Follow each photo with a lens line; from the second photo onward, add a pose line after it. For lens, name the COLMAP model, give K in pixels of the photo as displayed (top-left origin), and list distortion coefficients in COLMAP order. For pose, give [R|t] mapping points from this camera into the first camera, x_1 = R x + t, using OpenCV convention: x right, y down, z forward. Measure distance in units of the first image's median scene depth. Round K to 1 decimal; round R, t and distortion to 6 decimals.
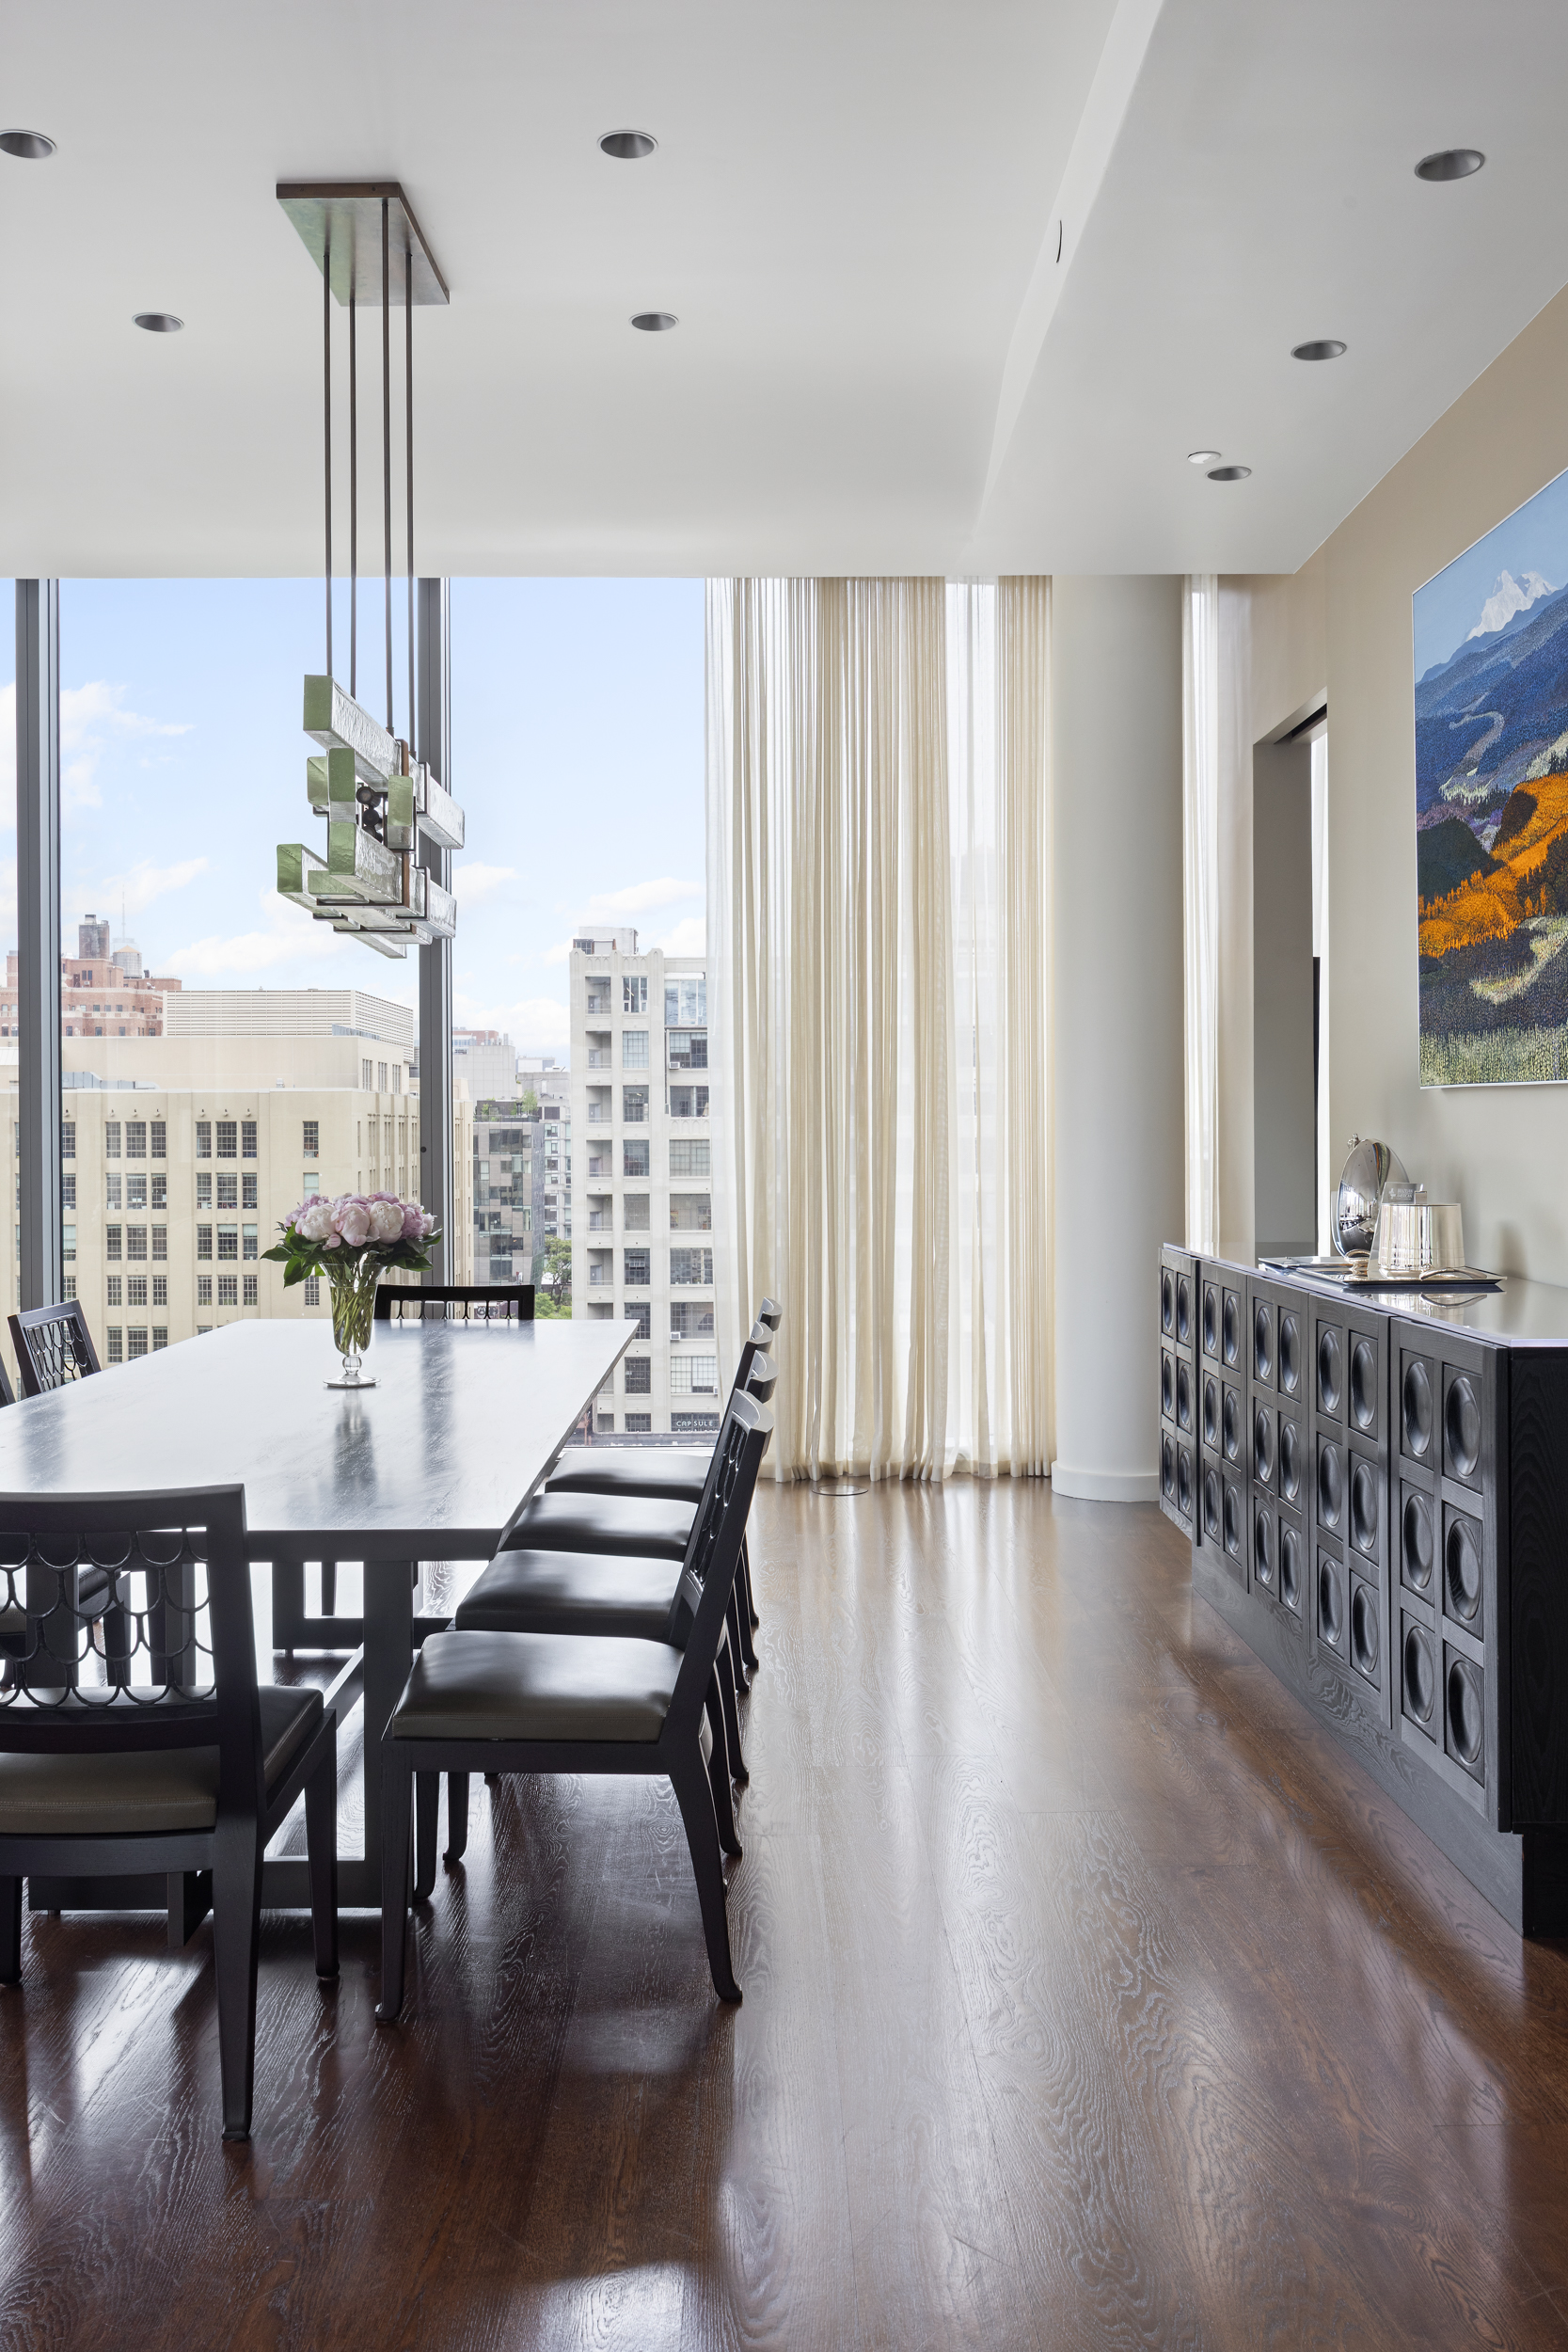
lens RADIAL K [[2103.8, 0, 784.0], [0, 2103.8, 1176.0], [0, 0, 1]] dist [-0.003957, -0.001293]
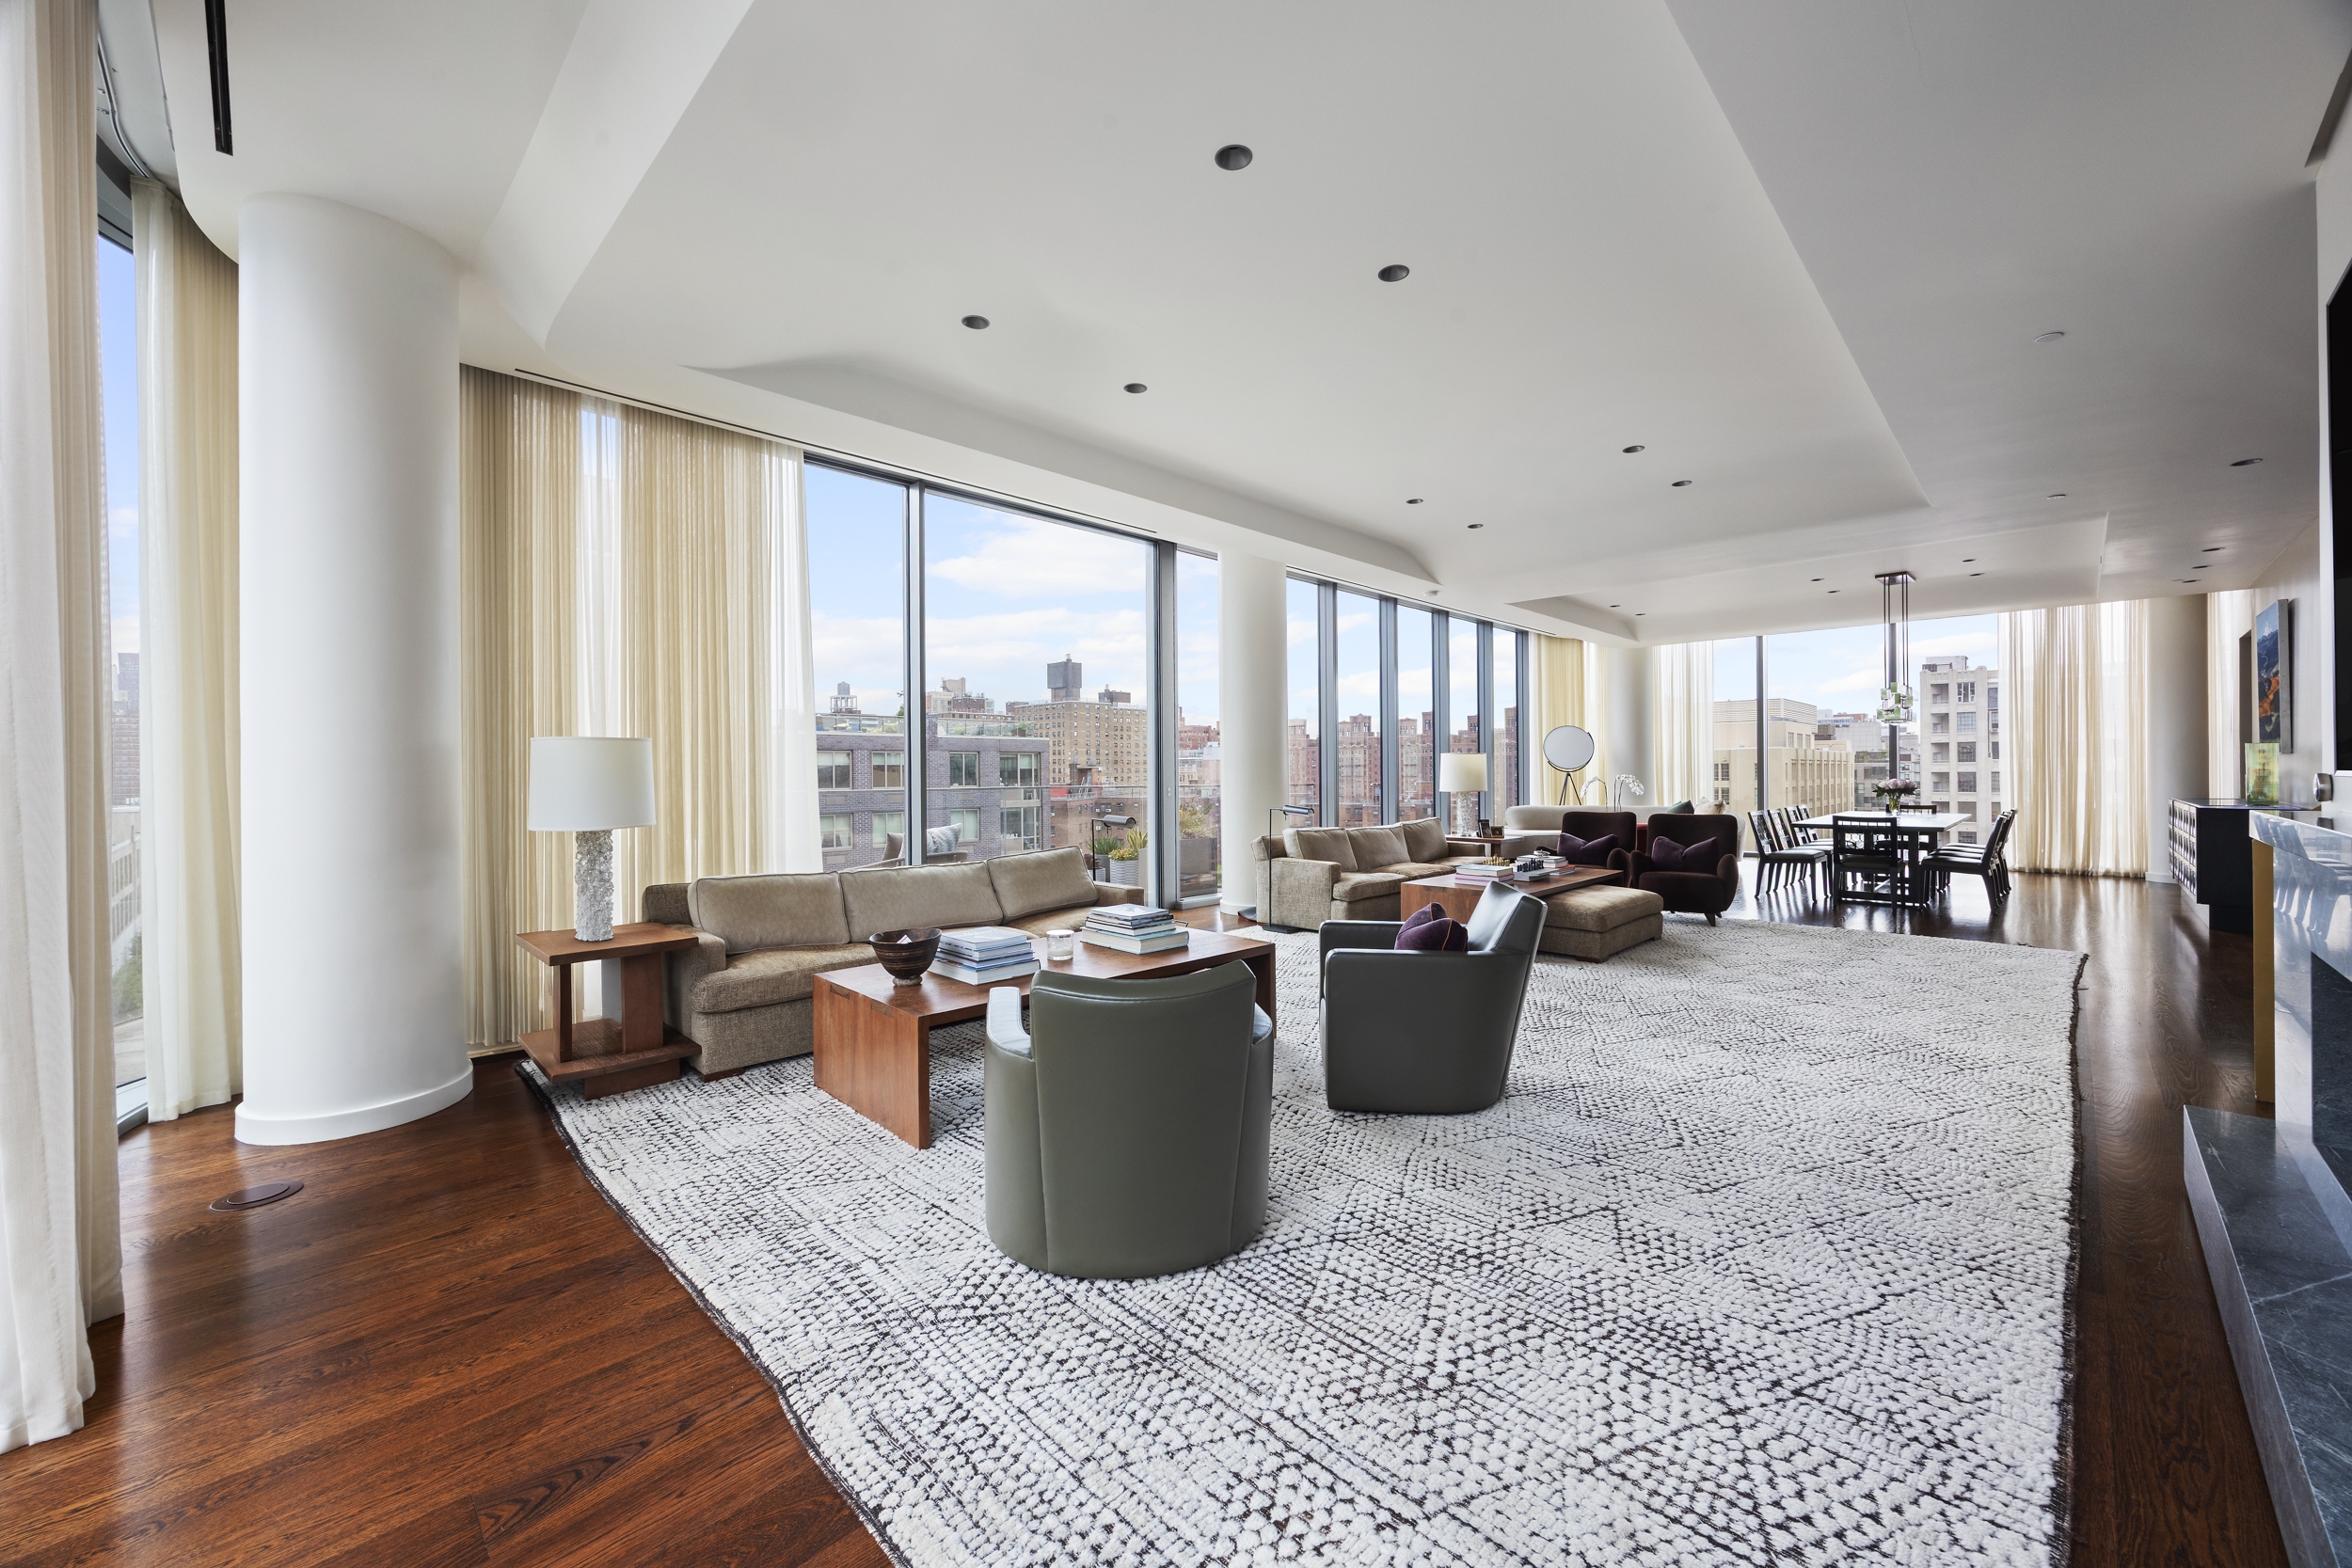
lens RADIAL K [[897.7, 0, 1176.0], [0, 897.7, 784.0], [0, 0, 1]] dist [-0.001788, -0.000184]
pose [[0.702177, 0.010459, -0.711925, 0.008814], [-0.013106, 0.999913, 0.001764, 0.003054], [0.711882, 0.008092, 0.702253, -0.140965]]
